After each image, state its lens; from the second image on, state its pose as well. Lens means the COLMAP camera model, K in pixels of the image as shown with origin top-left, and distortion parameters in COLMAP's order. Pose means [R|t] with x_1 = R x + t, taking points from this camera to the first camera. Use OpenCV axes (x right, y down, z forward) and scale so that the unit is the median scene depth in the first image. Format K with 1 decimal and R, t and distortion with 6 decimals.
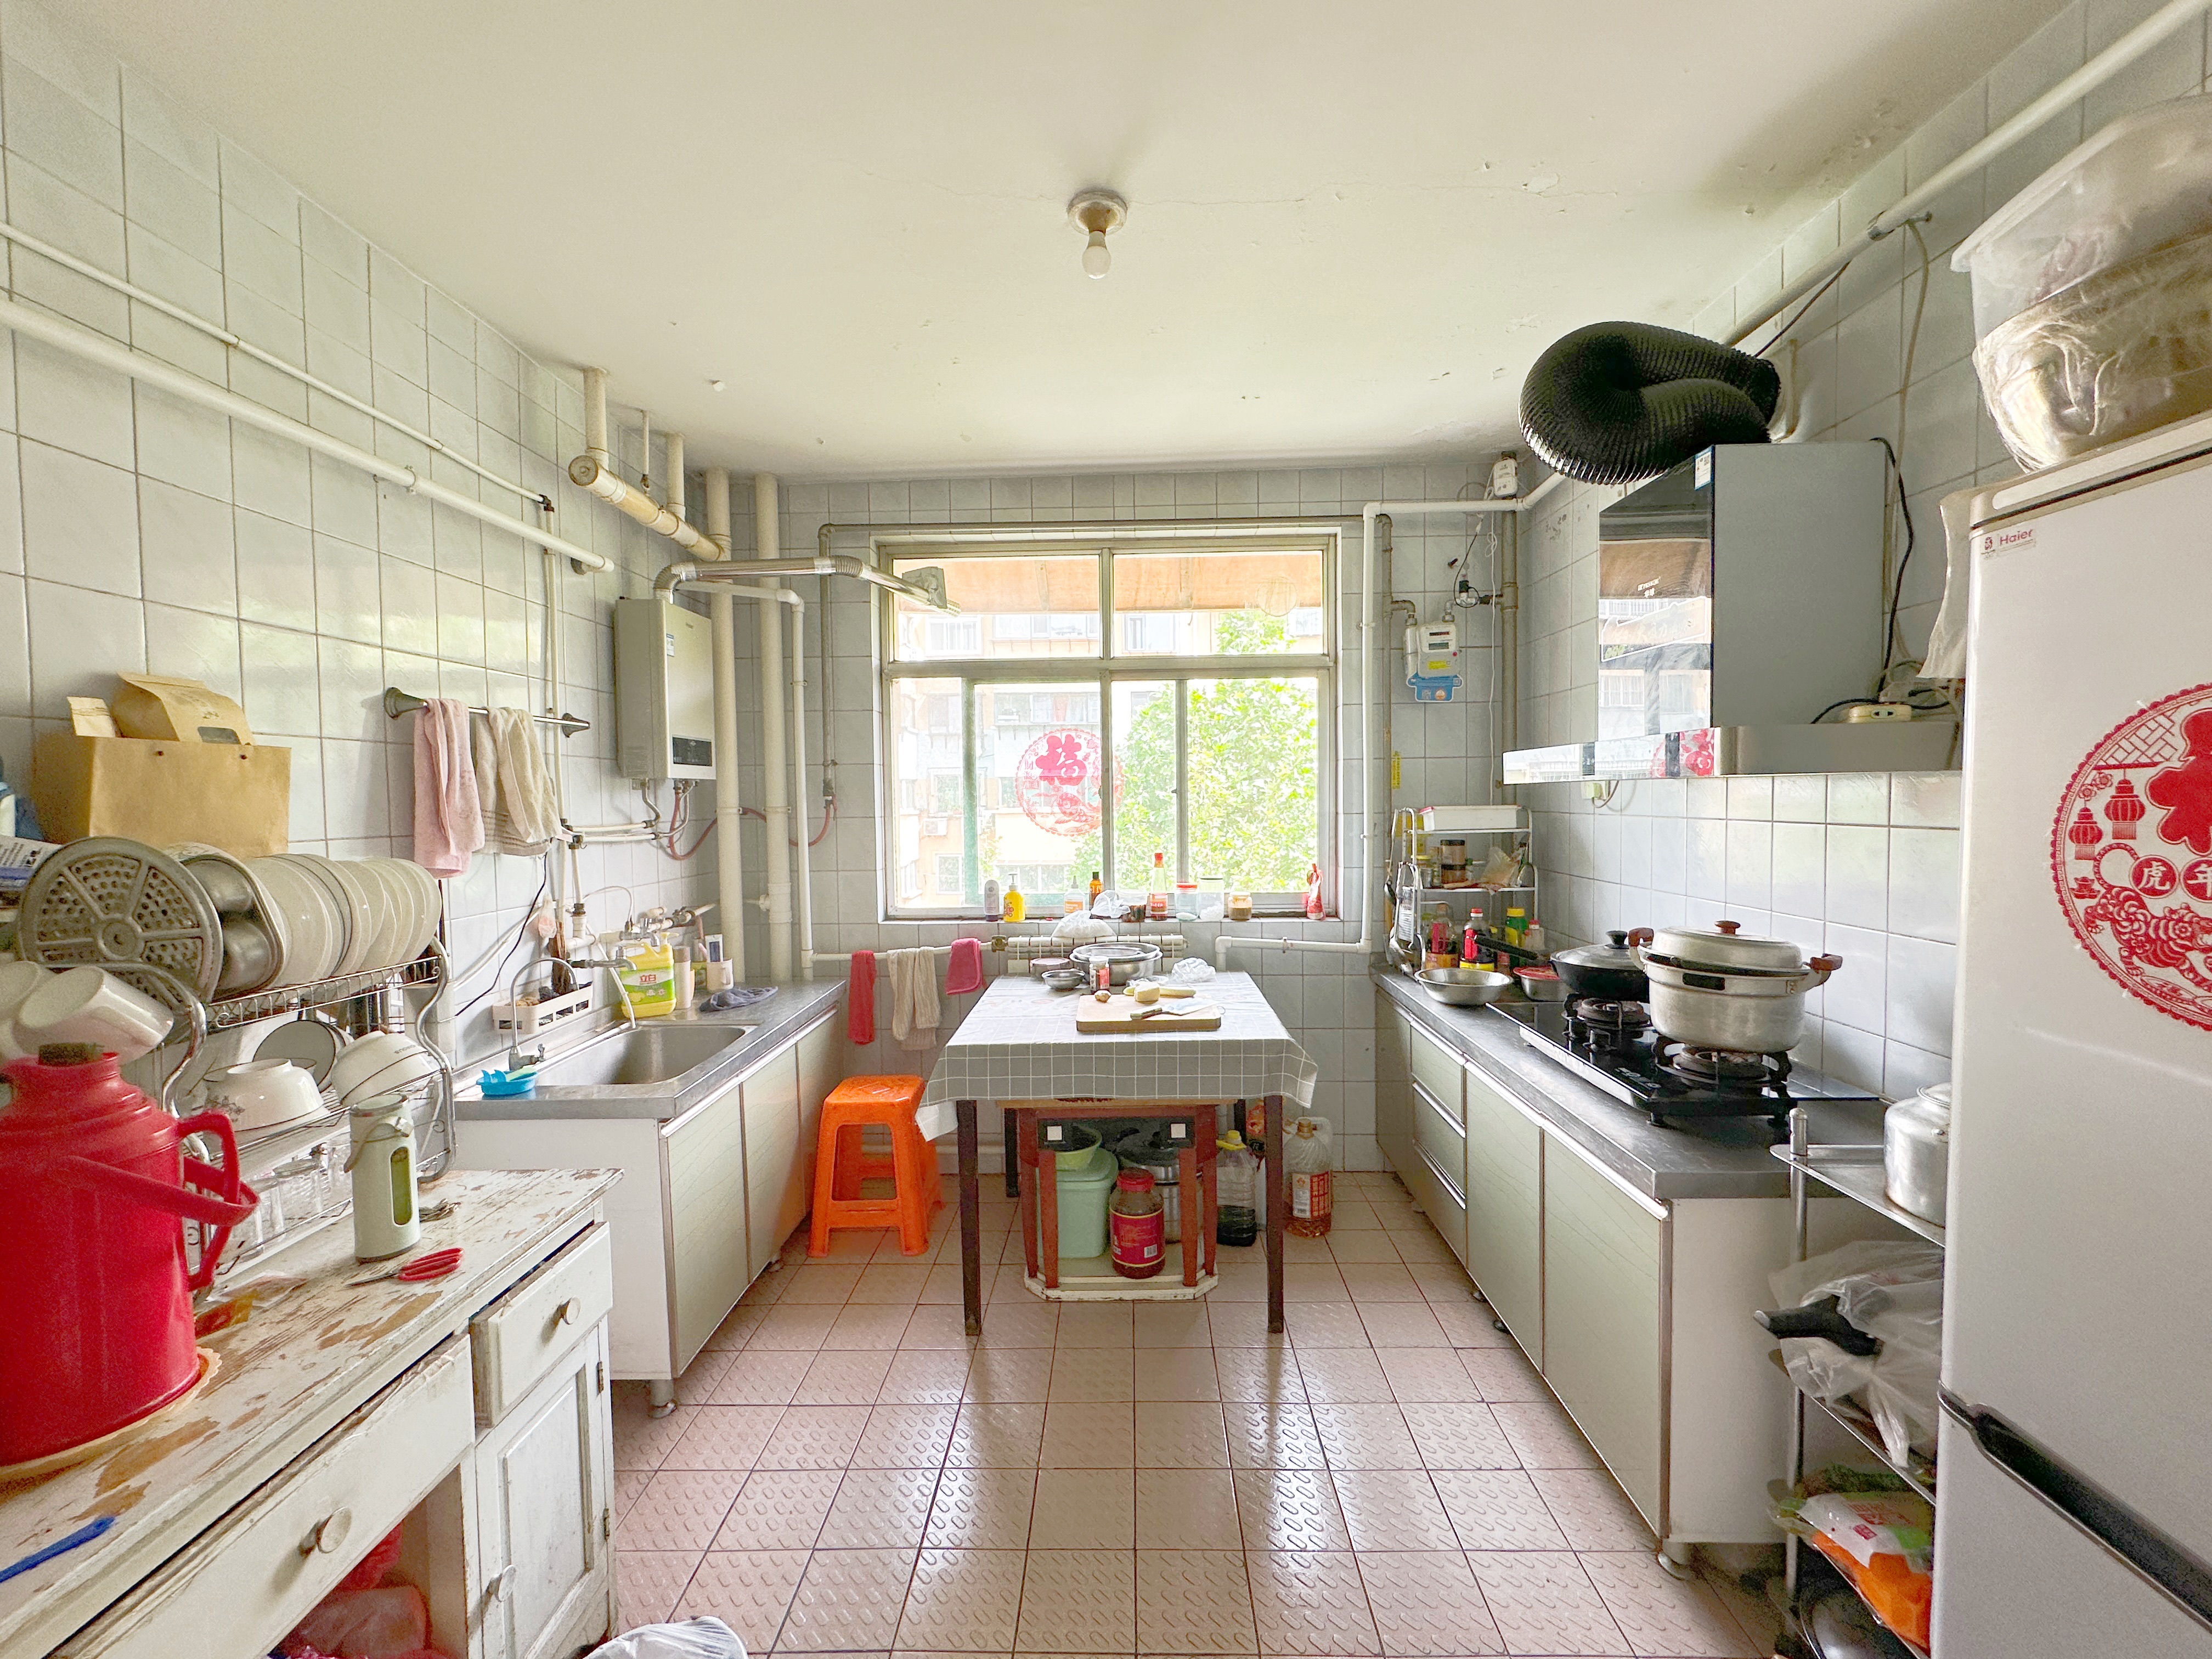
lens RADIAL K [[885.6, 0, 1107.0], [0, 885.6, 825.3], [0, 0, 1]] dist [0.002719, 0.000753]
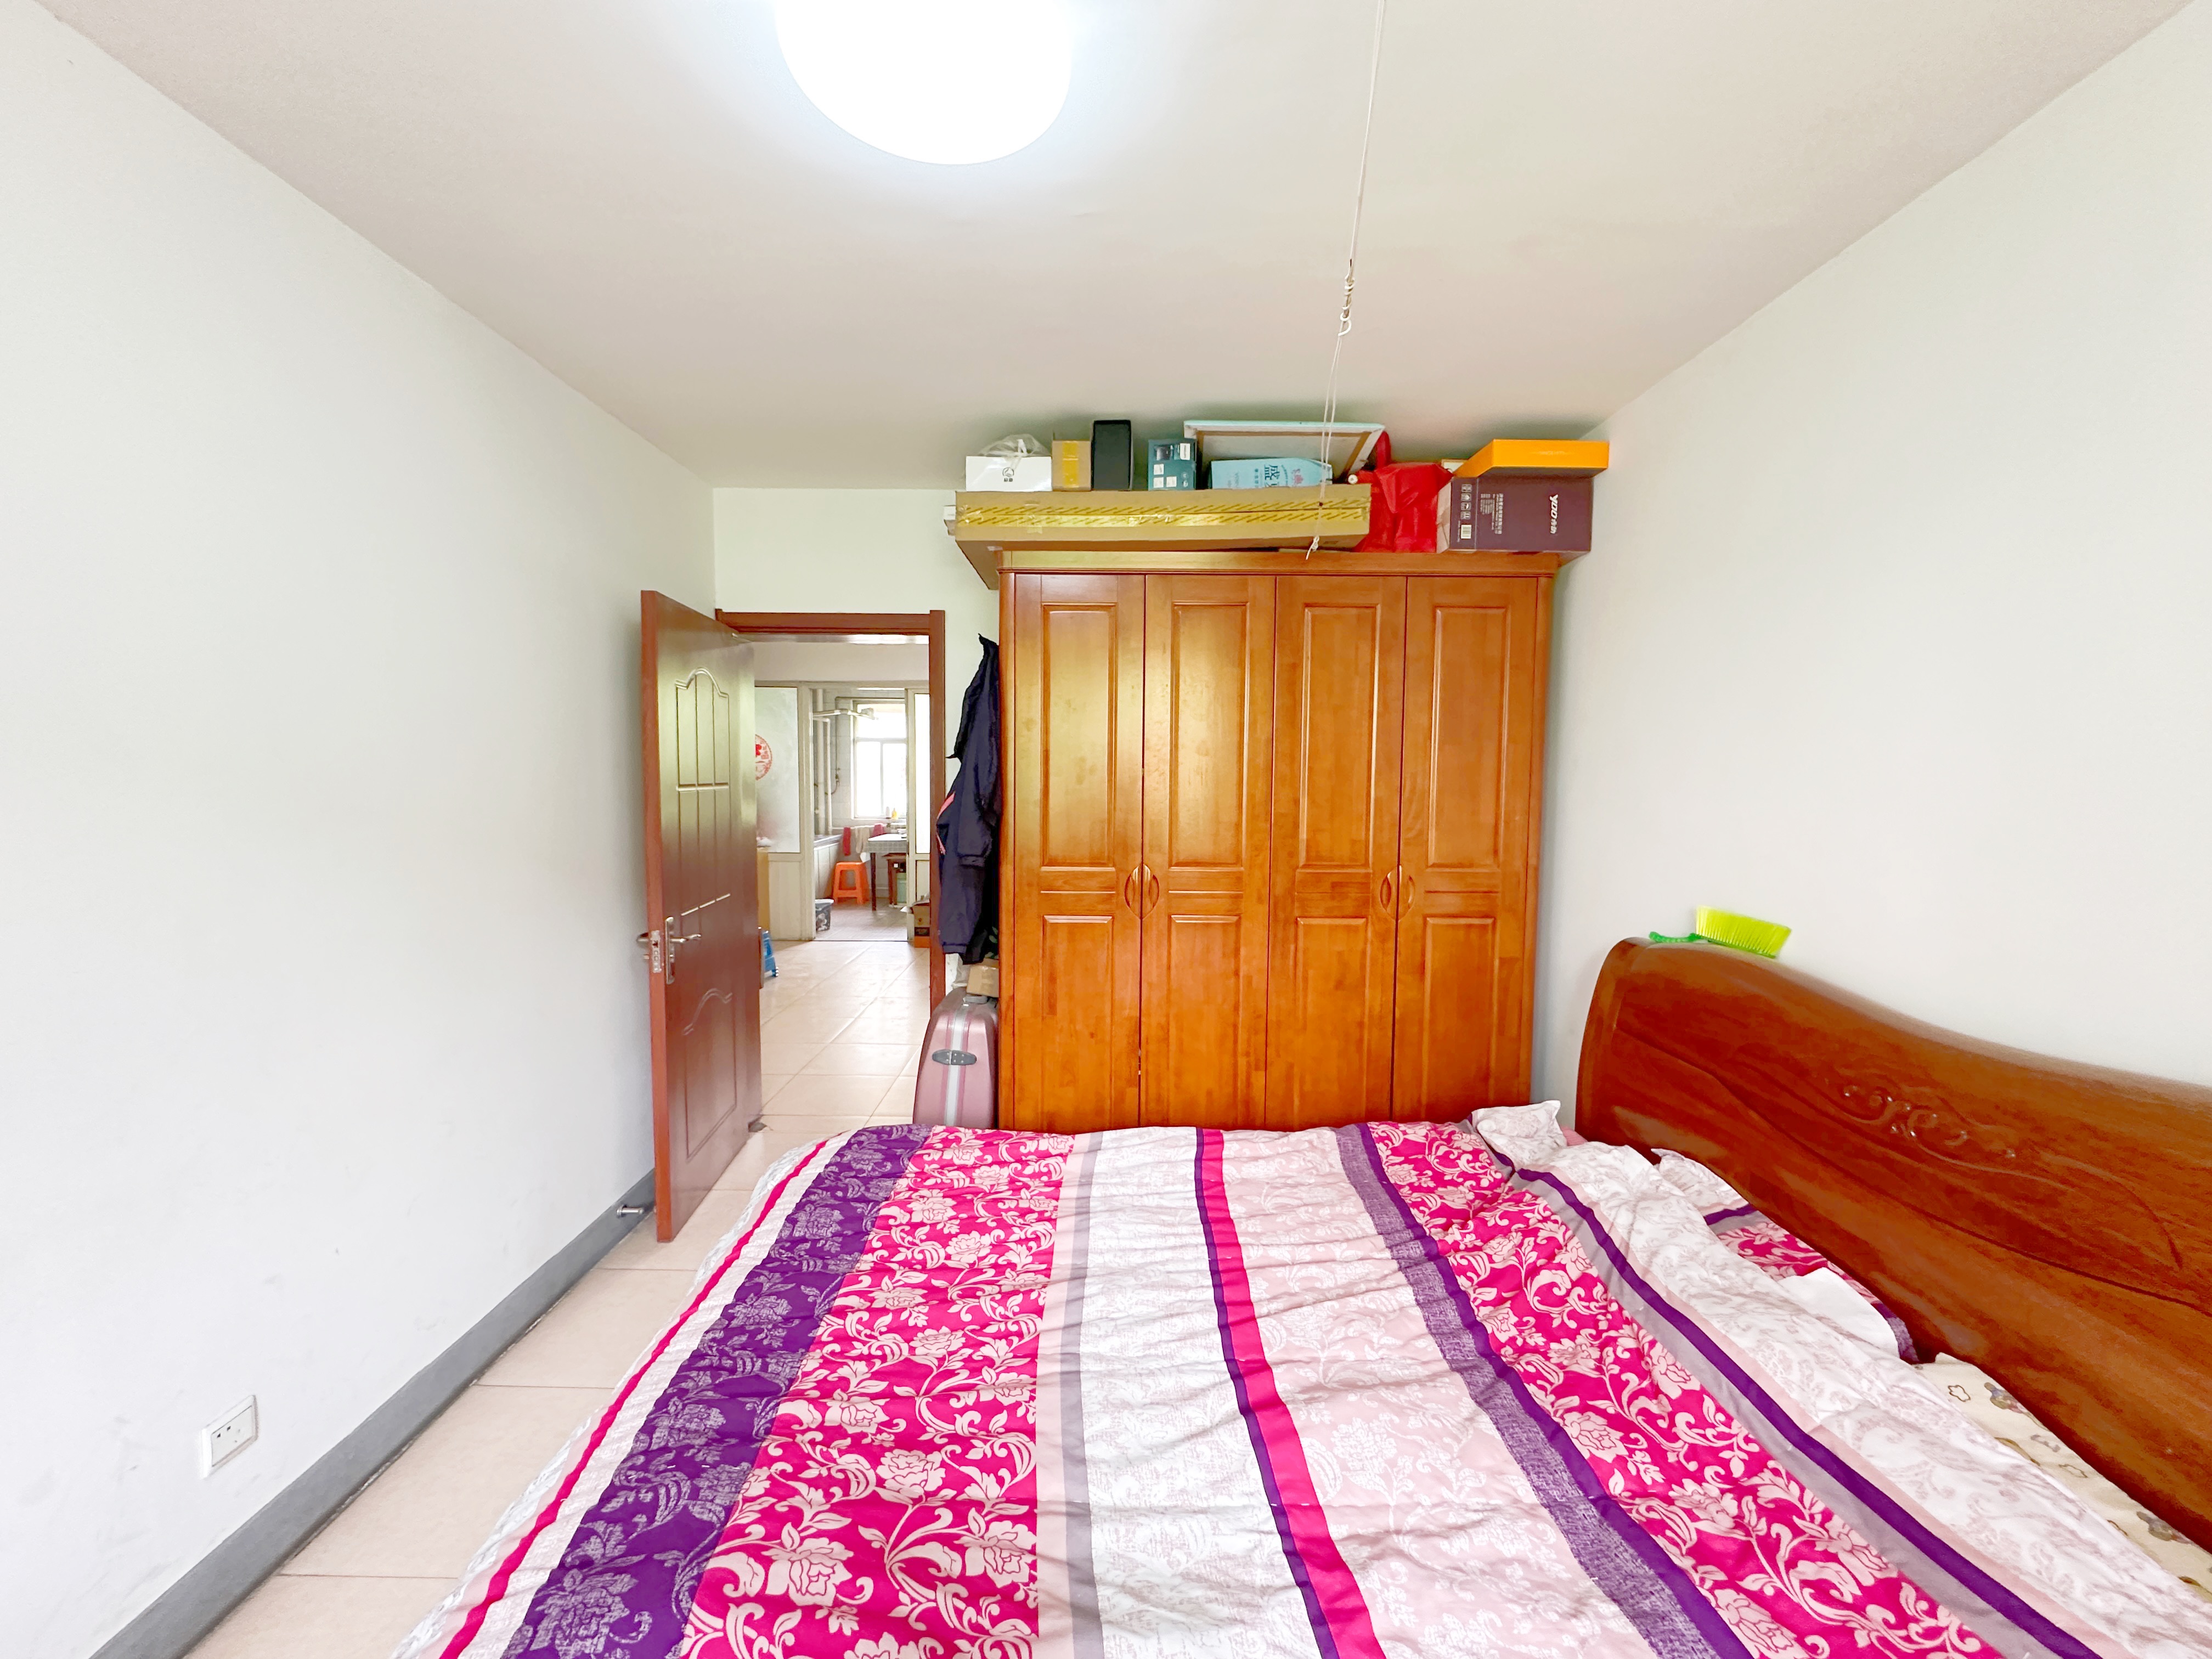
lens RADIAL K [[885.6, 0, 1108.7], [0, 885.6, 833.5], [0, 0, 1]] dist [0.002719, 0.000753]
pose [[0.999415, 0.016595, 0.029902, 0.604033], [-0.017353, 0.999530, 0.025253, 0.068660], [-0.029469, -0.025757, 0.999234, -2.339524]]
